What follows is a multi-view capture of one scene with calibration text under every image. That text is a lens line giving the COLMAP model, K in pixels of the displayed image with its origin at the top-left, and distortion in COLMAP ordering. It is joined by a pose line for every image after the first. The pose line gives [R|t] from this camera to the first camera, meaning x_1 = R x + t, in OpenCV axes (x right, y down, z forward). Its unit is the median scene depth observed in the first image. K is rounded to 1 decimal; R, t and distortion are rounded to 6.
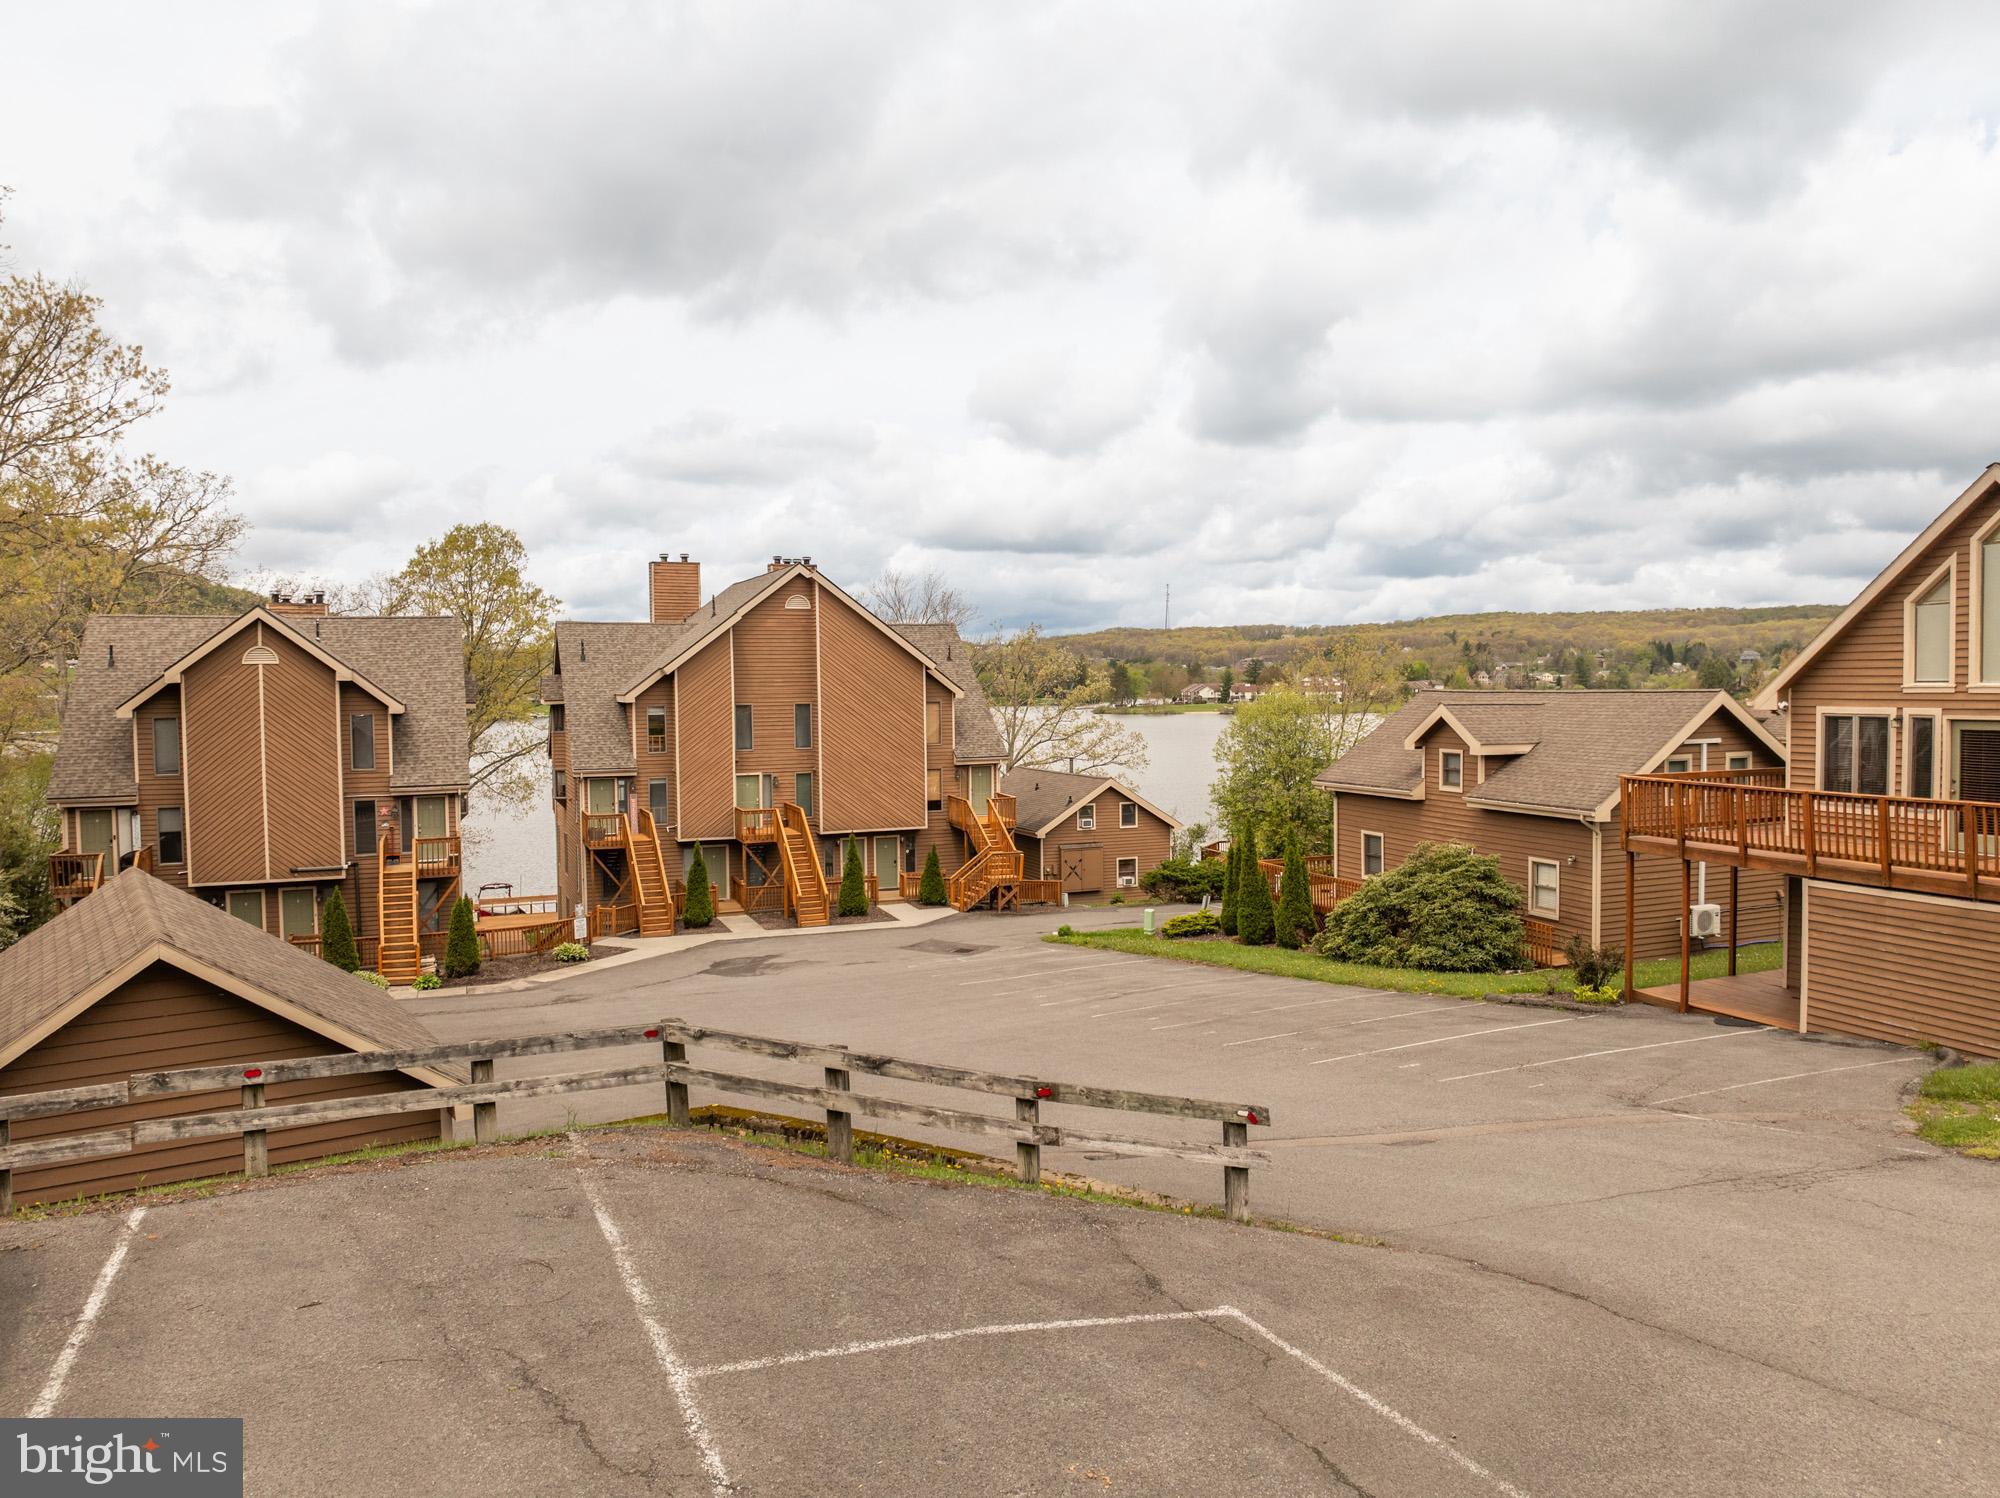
lens RADIAL K [[1386.2, 0, 970.1], [0, 1386.2, 699.5], [0, 0, 1]] dist [-0.040656, -0.001569]
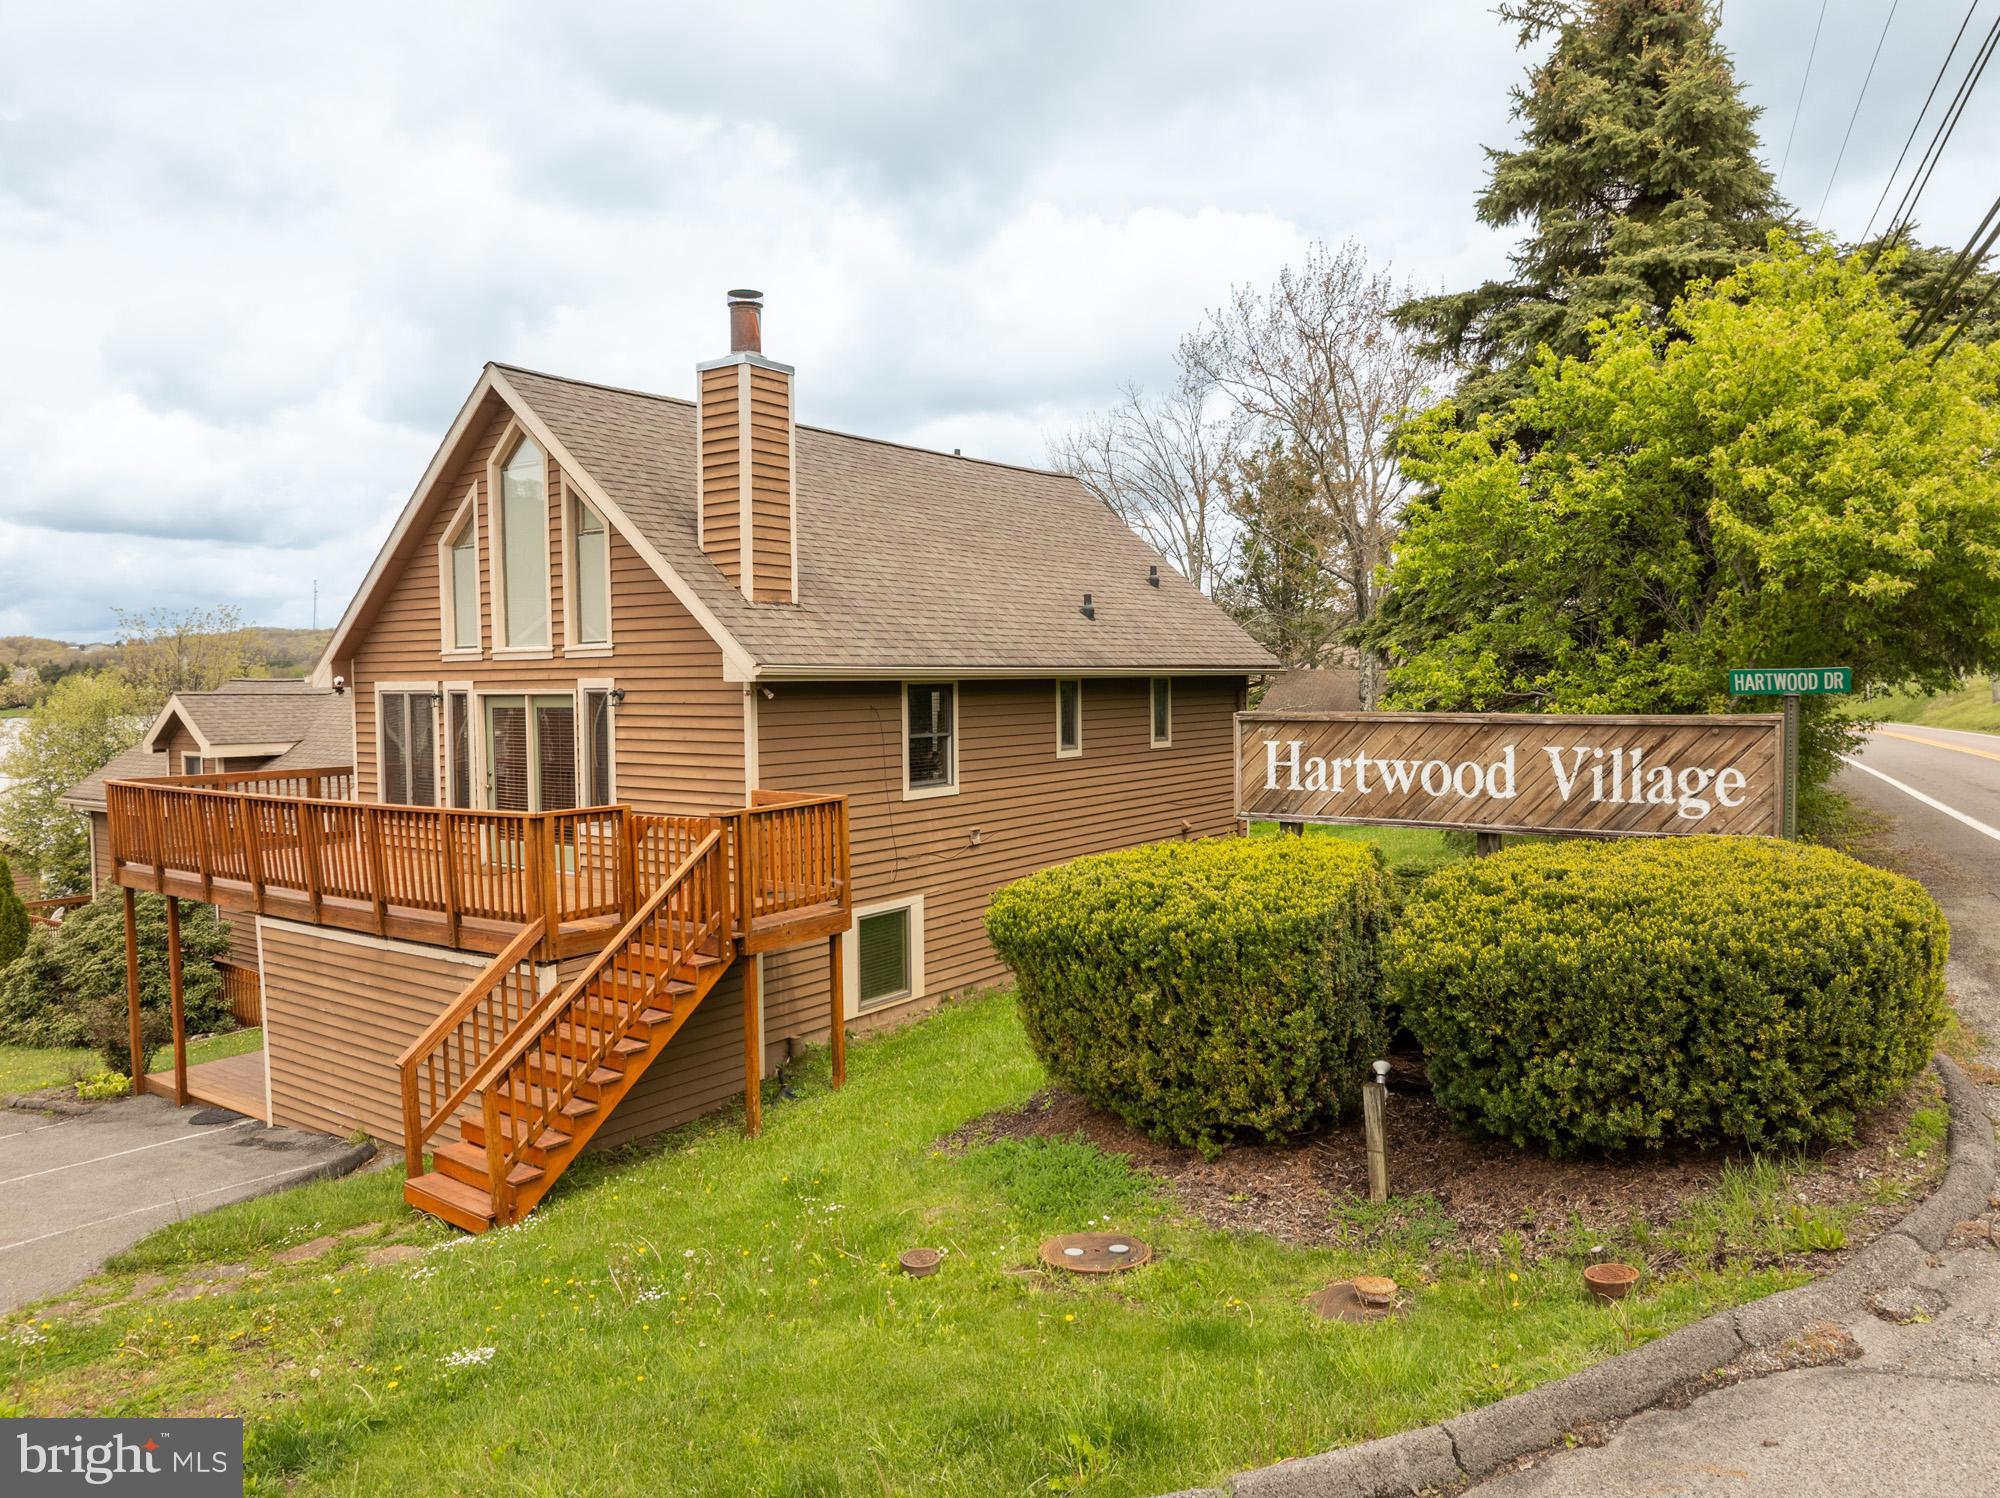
lens RADIAL K [[1386.2, 0, 1006.4], [0, 1386.2, 757.6], [0, 0, 1]] dist [-0.040656, -0.001569]
pose [[0.855847, -0.029257, 0.516400, 0.519368], [0.009335, 0.999110, 0.041135, 0.018744], [-0.517144, -0.030384, 0.855359, 0.156013]]
